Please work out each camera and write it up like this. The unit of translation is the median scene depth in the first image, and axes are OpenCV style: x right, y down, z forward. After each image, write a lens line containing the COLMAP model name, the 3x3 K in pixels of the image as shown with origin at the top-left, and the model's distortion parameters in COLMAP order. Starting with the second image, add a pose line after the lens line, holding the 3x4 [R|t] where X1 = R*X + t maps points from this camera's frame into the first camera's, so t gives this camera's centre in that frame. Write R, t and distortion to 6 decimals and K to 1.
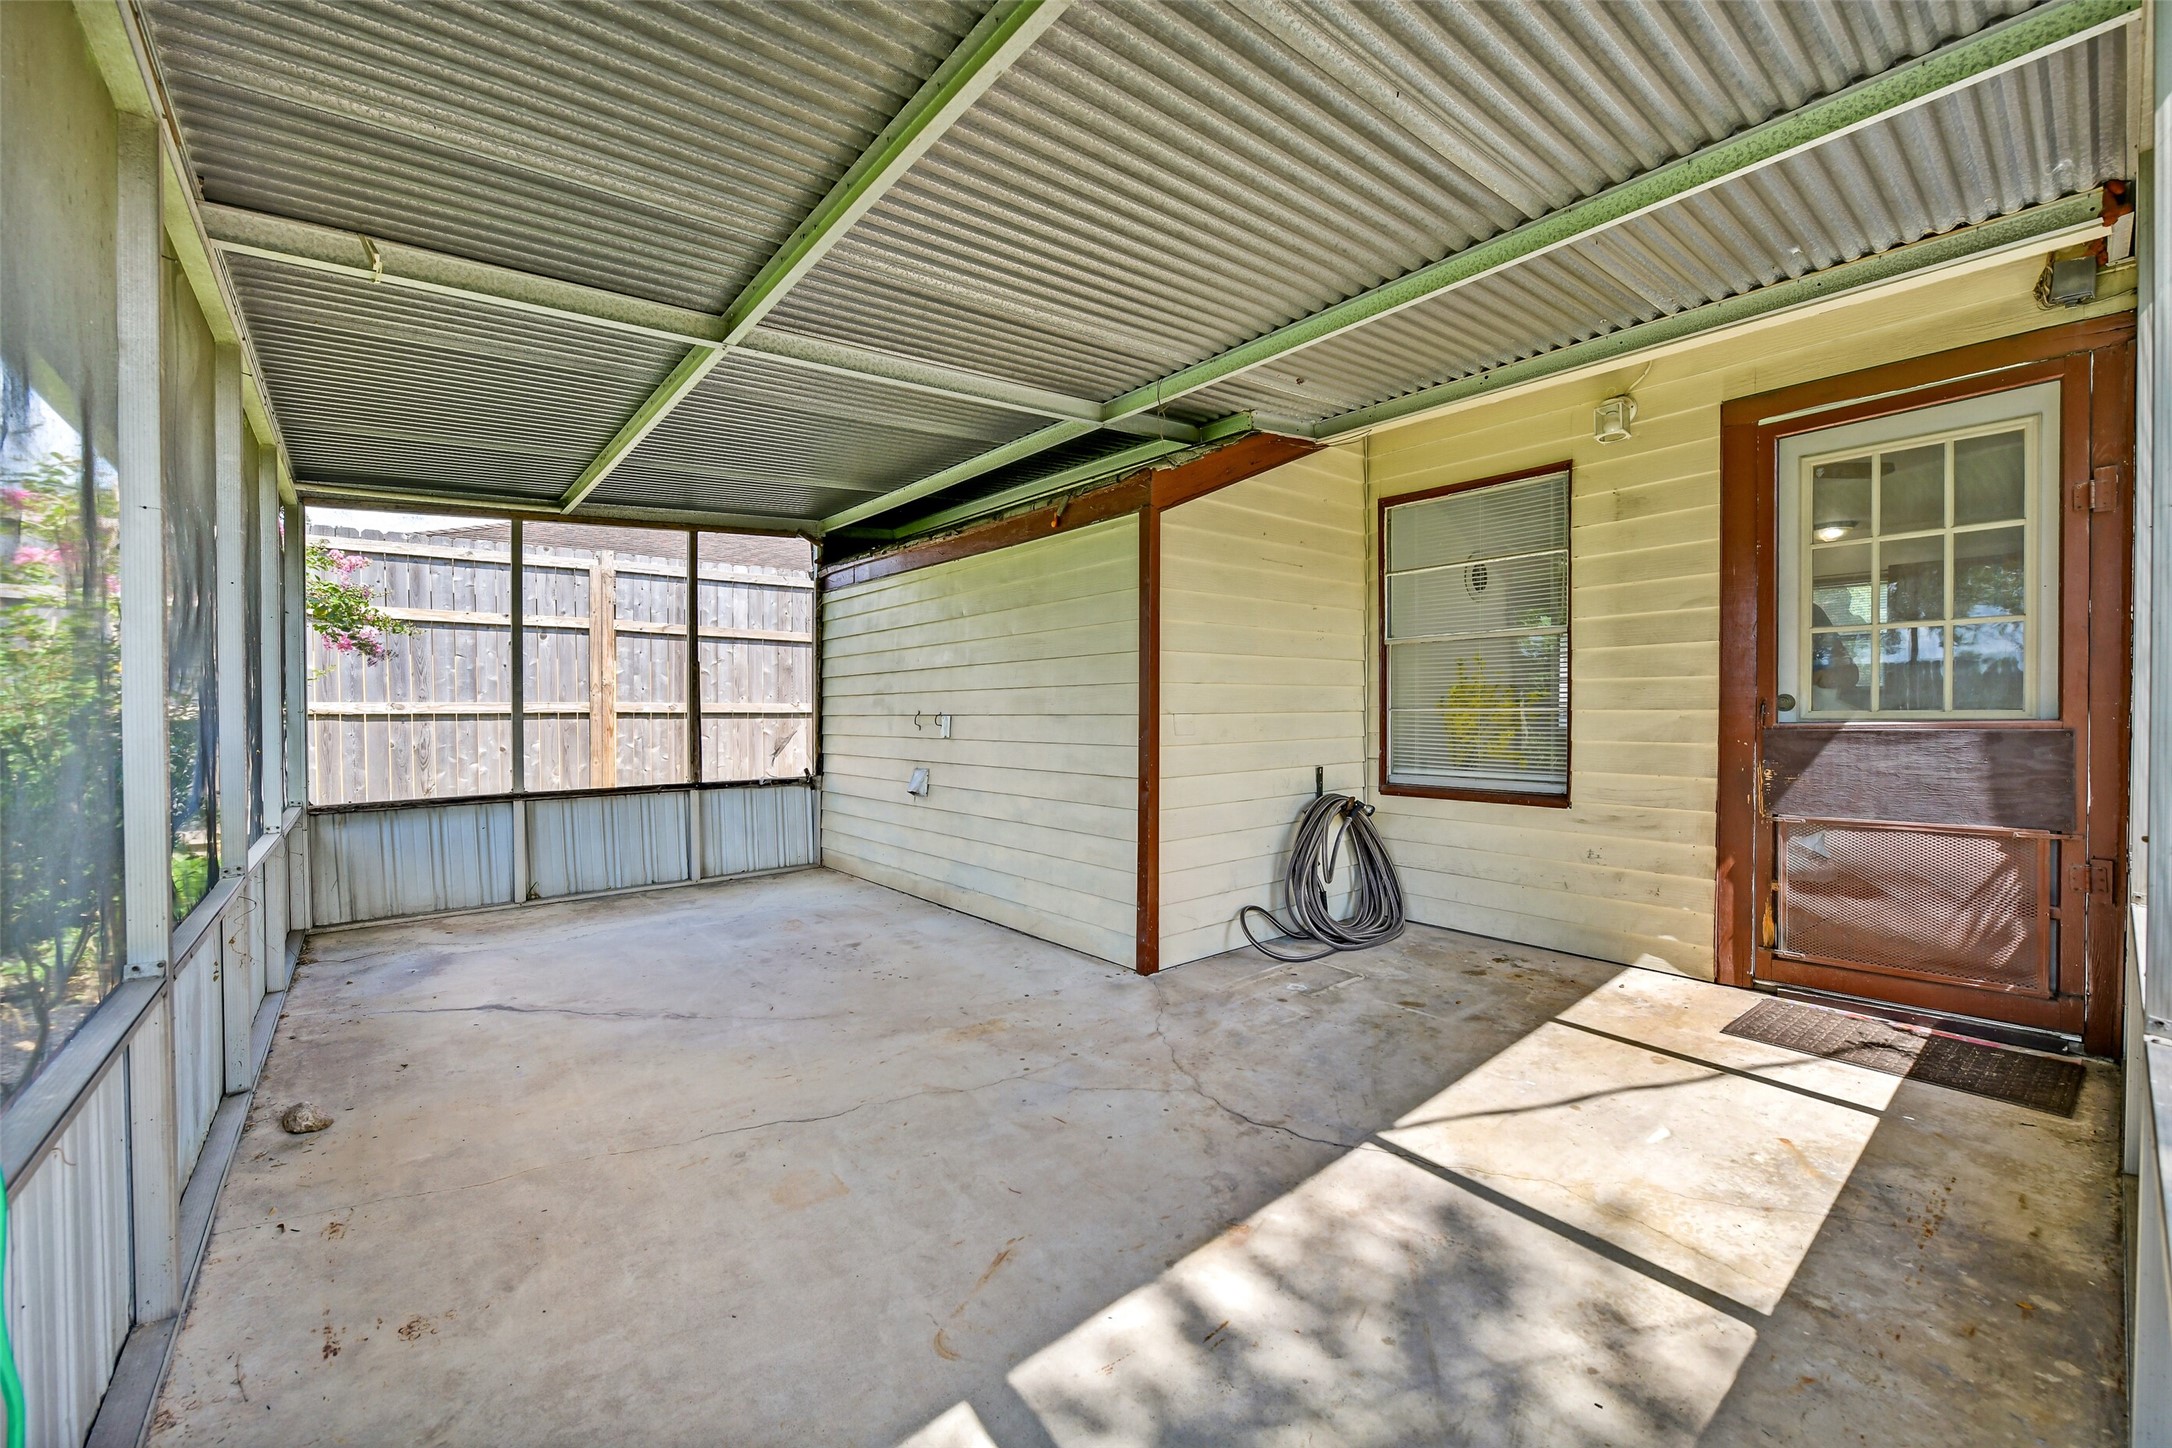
lens RADIAL K [[866.1, 0, 1098.5], [0, 866.1, 723.5], [0, 0, 1]] dist [-0.006031, -0.001748]
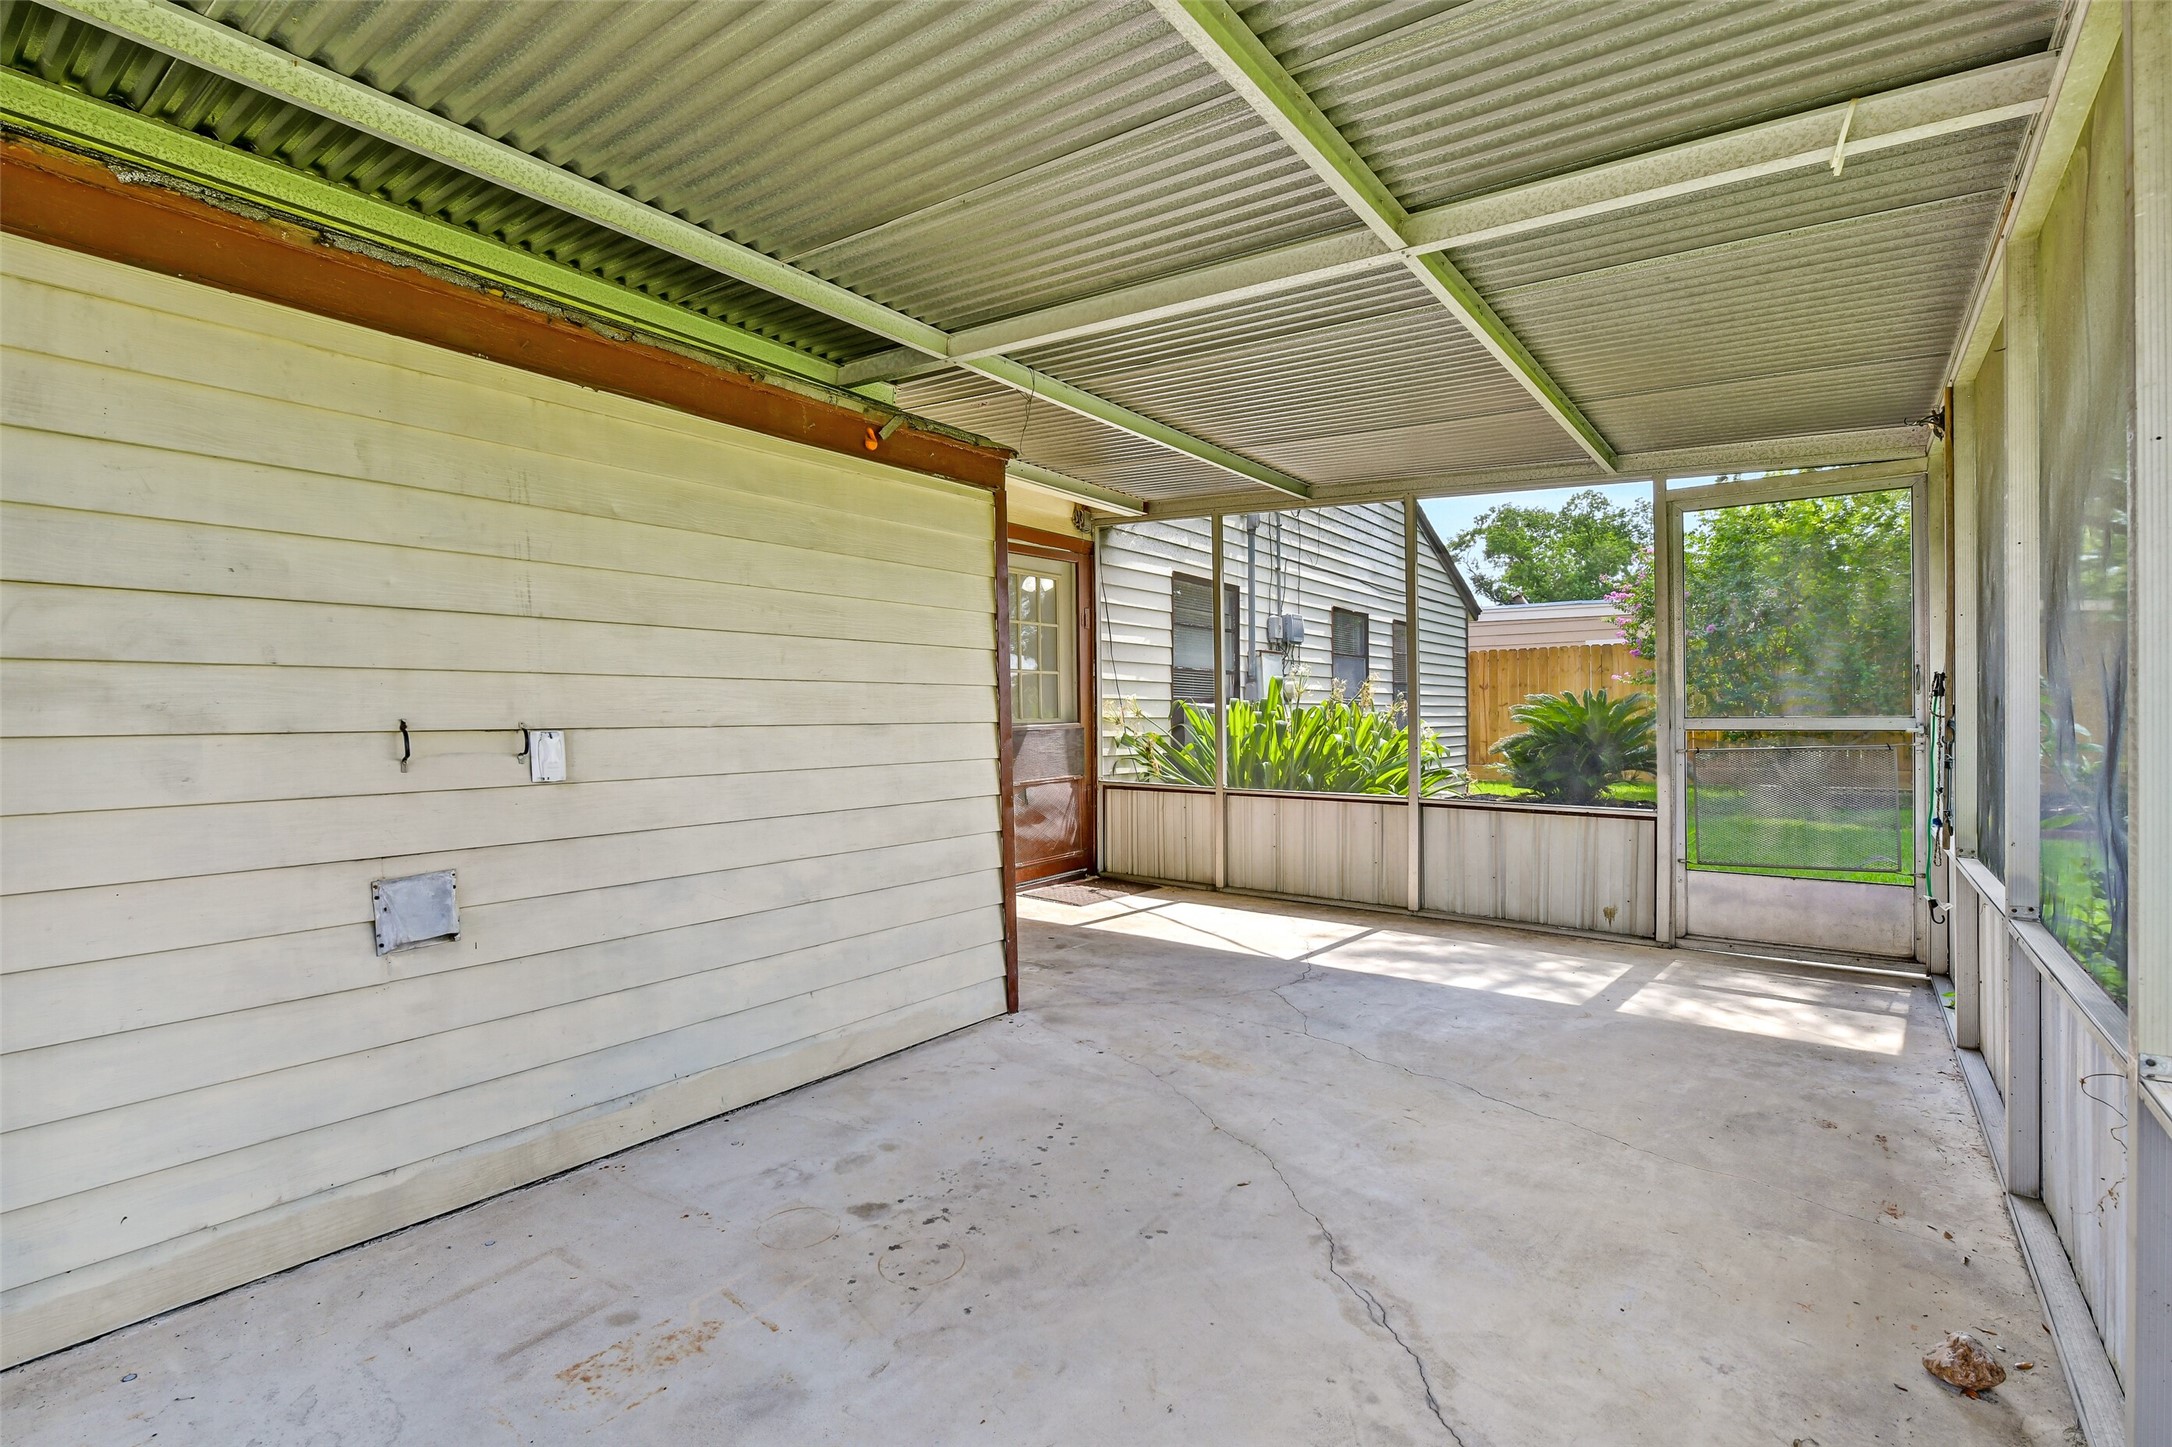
lens RADIAL K [[949.8, 0, 1097.7], [0, 949.8, 719.2], [0, 0, 1]] dist [-0.006980, -0.001987]
pose [[-0.208055, 0.002253, 0.978114, -1.025933], [0.020698, 0.999784, 0.002100, -0.014606], [-0.977898, 0.020682, -0.208057, 1.230032]]
